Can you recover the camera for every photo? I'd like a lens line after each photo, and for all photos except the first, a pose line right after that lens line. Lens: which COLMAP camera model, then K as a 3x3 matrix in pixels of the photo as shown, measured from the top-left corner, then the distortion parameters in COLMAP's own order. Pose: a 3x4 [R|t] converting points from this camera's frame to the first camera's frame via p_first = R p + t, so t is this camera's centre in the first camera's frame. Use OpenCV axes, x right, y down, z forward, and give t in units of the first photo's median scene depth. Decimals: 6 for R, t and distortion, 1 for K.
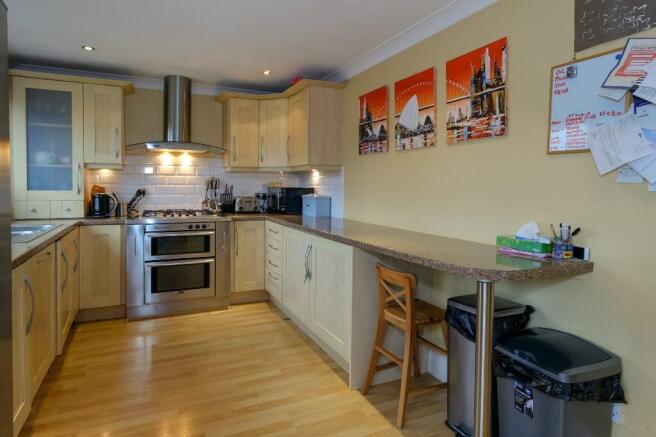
lens RADIAL K [[351.8, 0, 328.2], [0, 351.8, 193.0], [0, 0, 1]] dist [0.001055, -0.000377]
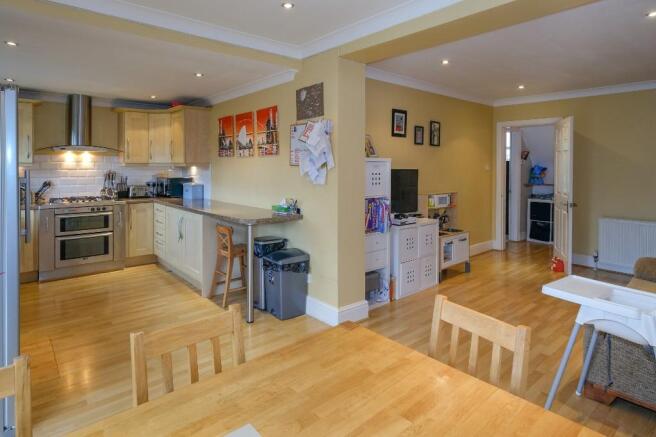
lens RADIAL K [[363.9, 0, 327.8], [0, 363.9, 166.8], [0, 0, 1]] dist [-0.000738, -0.000896]
pose [[0.971610, -0.011608, 0.236303, 0.152229], [0.015532, 0.999771, -0.014752, -0.031470], [-0.236078, 0.018004, 0.971567, -0.554208]]
